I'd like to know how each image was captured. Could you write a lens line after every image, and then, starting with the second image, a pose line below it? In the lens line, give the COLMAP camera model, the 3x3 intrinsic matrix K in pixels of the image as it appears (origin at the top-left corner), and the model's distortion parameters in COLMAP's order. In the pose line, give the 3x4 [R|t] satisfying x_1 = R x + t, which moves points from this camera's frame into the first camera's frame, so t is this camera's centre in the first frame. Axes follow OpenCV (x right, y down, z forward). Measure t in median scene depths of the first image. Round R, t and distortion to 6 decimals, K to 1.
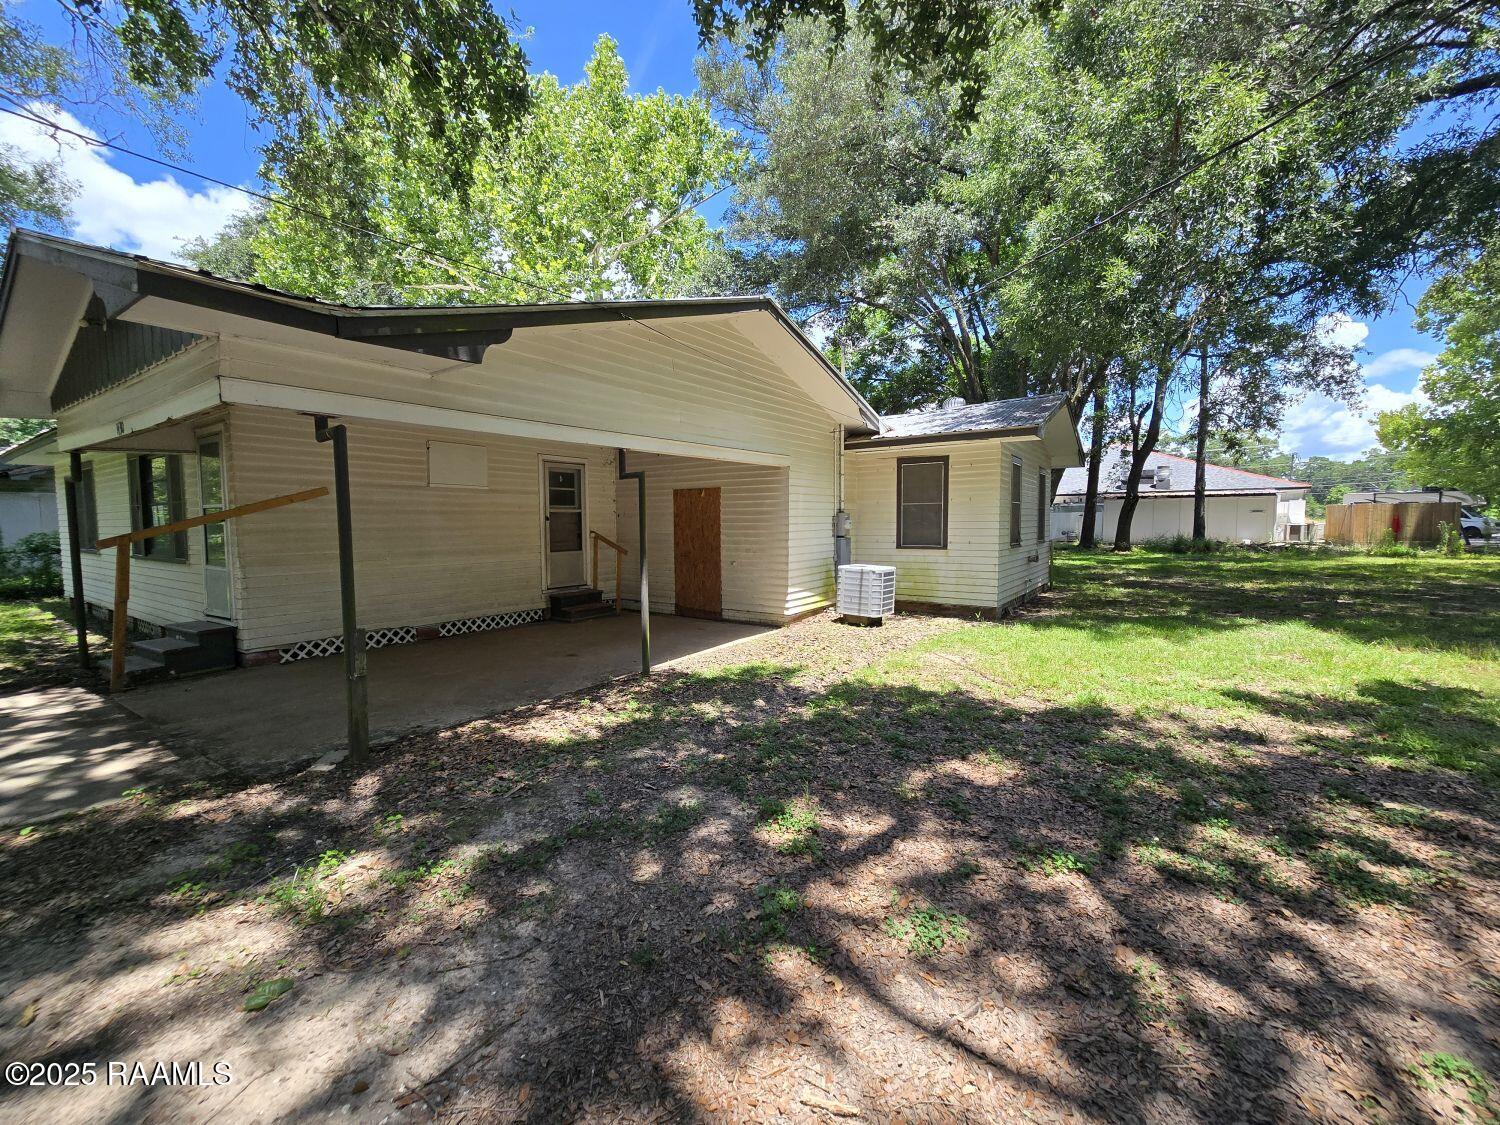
lens RADIAL K [[612.3, 0, 750.0], [0, 612.3, 562.5], [0, 0, 1]] dist [-0.000620, 0.000105]
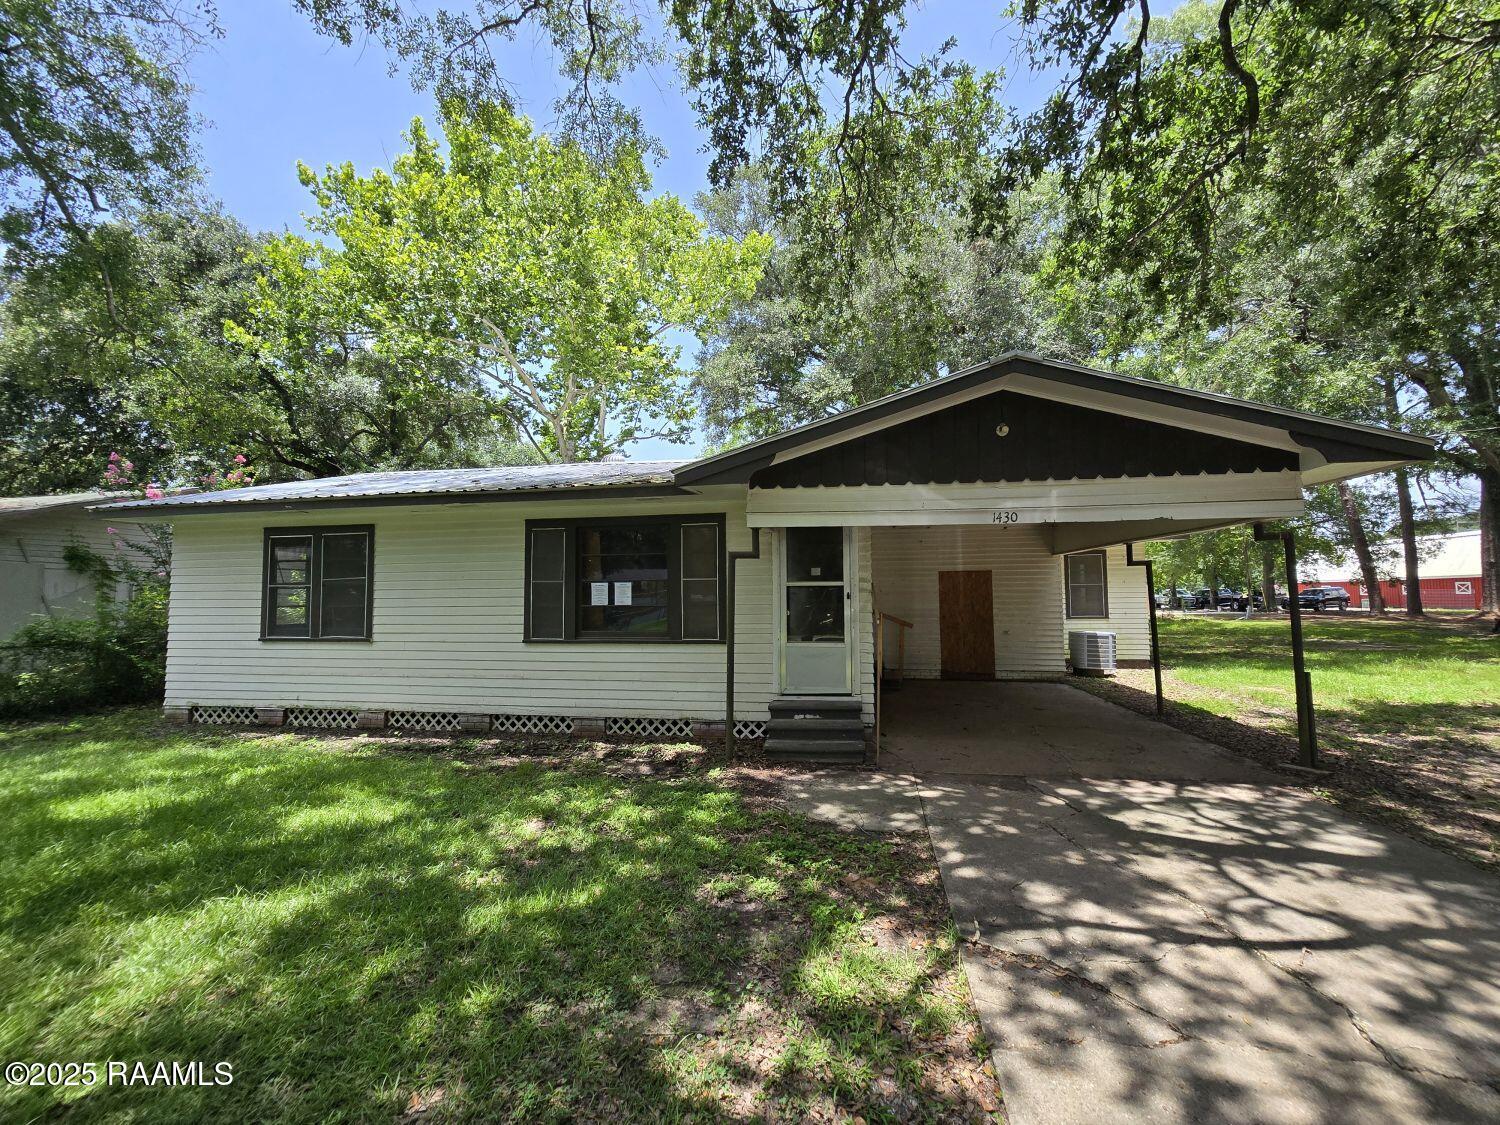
lens RADIAL K [[612.3, 0, 750.0], [0, 612.3, 562.5], [0, 0, 1]] dist [-0.000620, 0.000105]
pose [[0.914303, 0.020147, 0.404530, -0.956840], [0.032980, 0.991743, -0.123932, -0.002061], [-0.403687, 0.126652, 0.906088, 0.073137]]
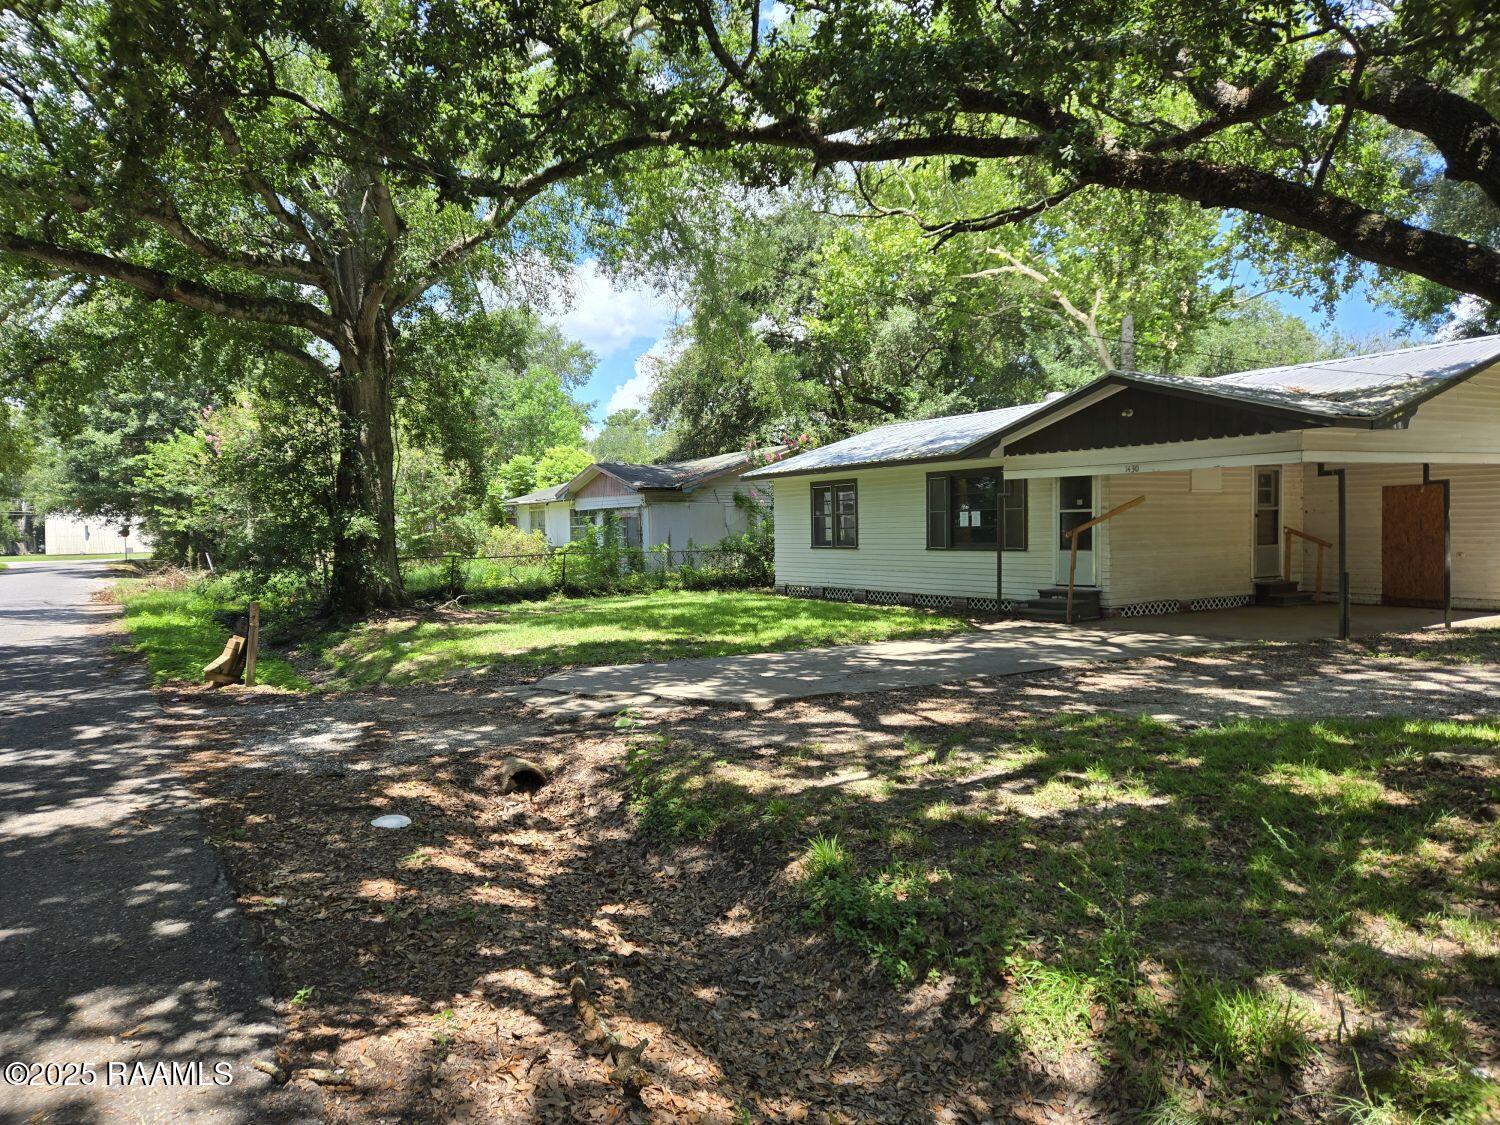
lens RADIAL K [[1012.2, 0, 750.0], [0, 1012.2, 562.5], [0, 0, 1]] dist [0.045570, 0.000696]
pose [[0.916413, 0.000650, -0.400233, -0.423344], [-0.012817, 0.999533, -0.027723, 0.078182], [0.400028, 0.030536, 0.915994, -1.091915]]
